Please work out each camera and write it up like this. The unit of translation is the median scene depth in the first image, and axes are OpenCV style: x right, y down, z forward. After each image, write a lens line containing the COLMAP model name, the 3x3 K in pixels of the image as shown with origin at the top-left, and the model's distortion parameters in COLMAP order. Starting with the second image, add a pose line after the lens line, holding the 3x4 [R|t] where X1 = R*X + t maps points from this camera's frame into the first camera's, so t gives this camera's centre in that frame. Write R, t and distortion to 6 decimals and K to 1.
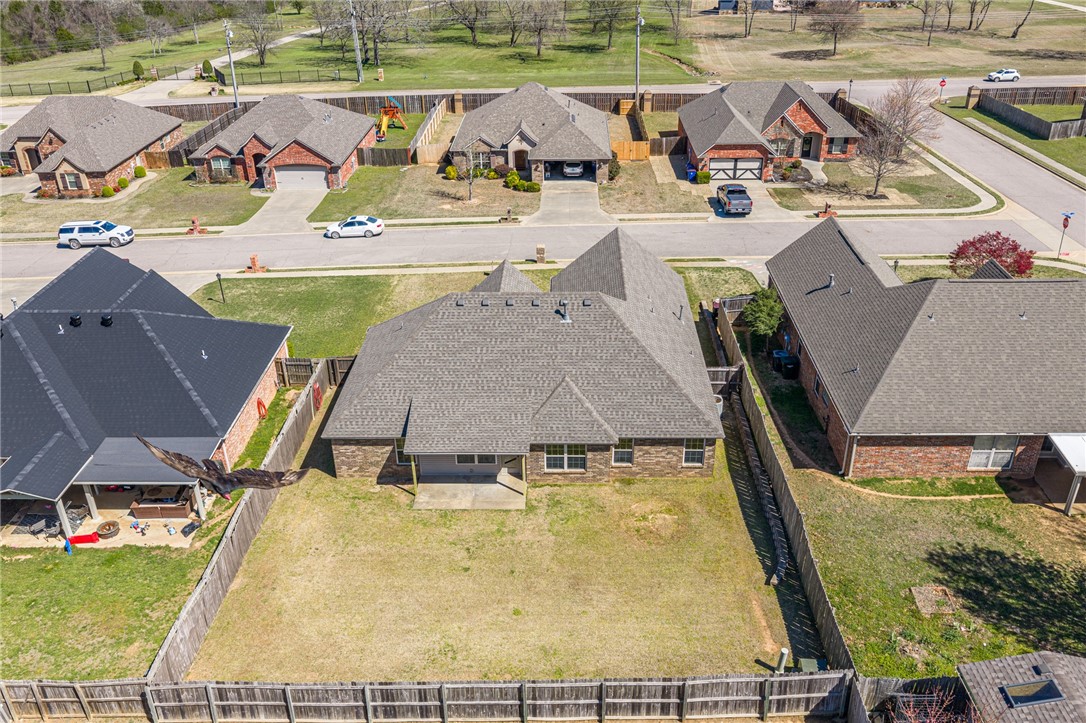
lens RADIAL K [[896.5, 0, 543.0], [0, 896.5, 361.5], [0, 0, 1]] dist [0.018491, -0.027622]
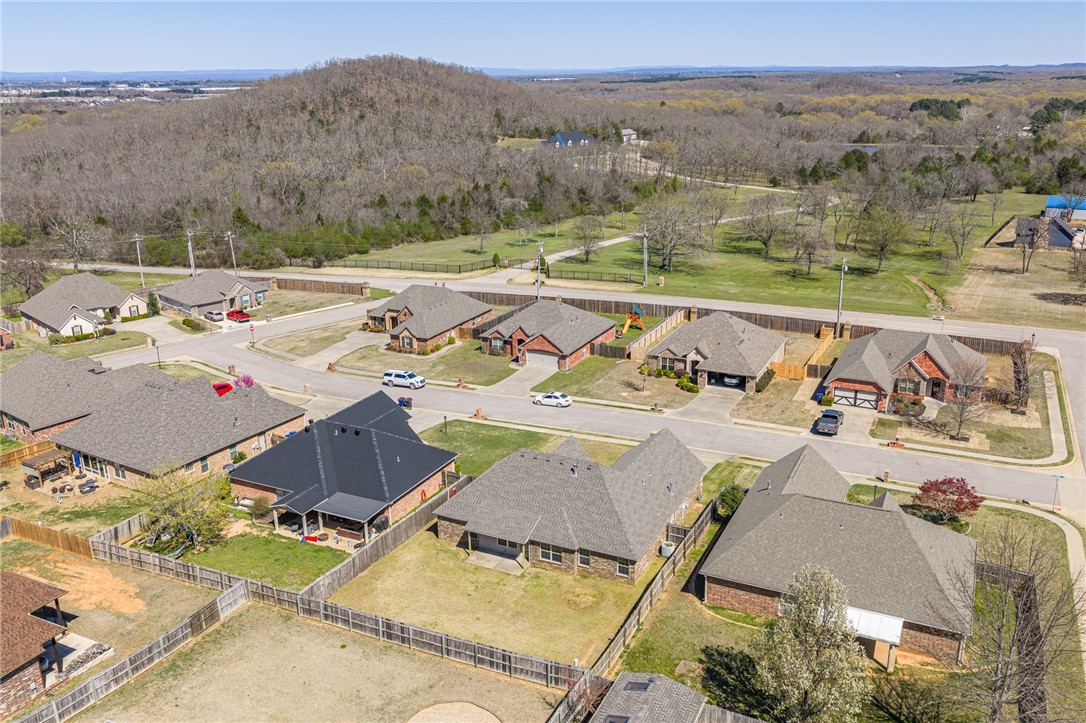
lens RADIAL K [[896.5, 0, 543.0], [0, 896.5, 361.5], [0, 0, 1]] dist [0.018491, -0.027622]
pose [[0.907645, 0.131559, -0.398589, 0.316139], [-0.200676, 0.970061, -0.136789, -0.005327], [0.368659, 0.204143, 0.906871, -0.312494]]
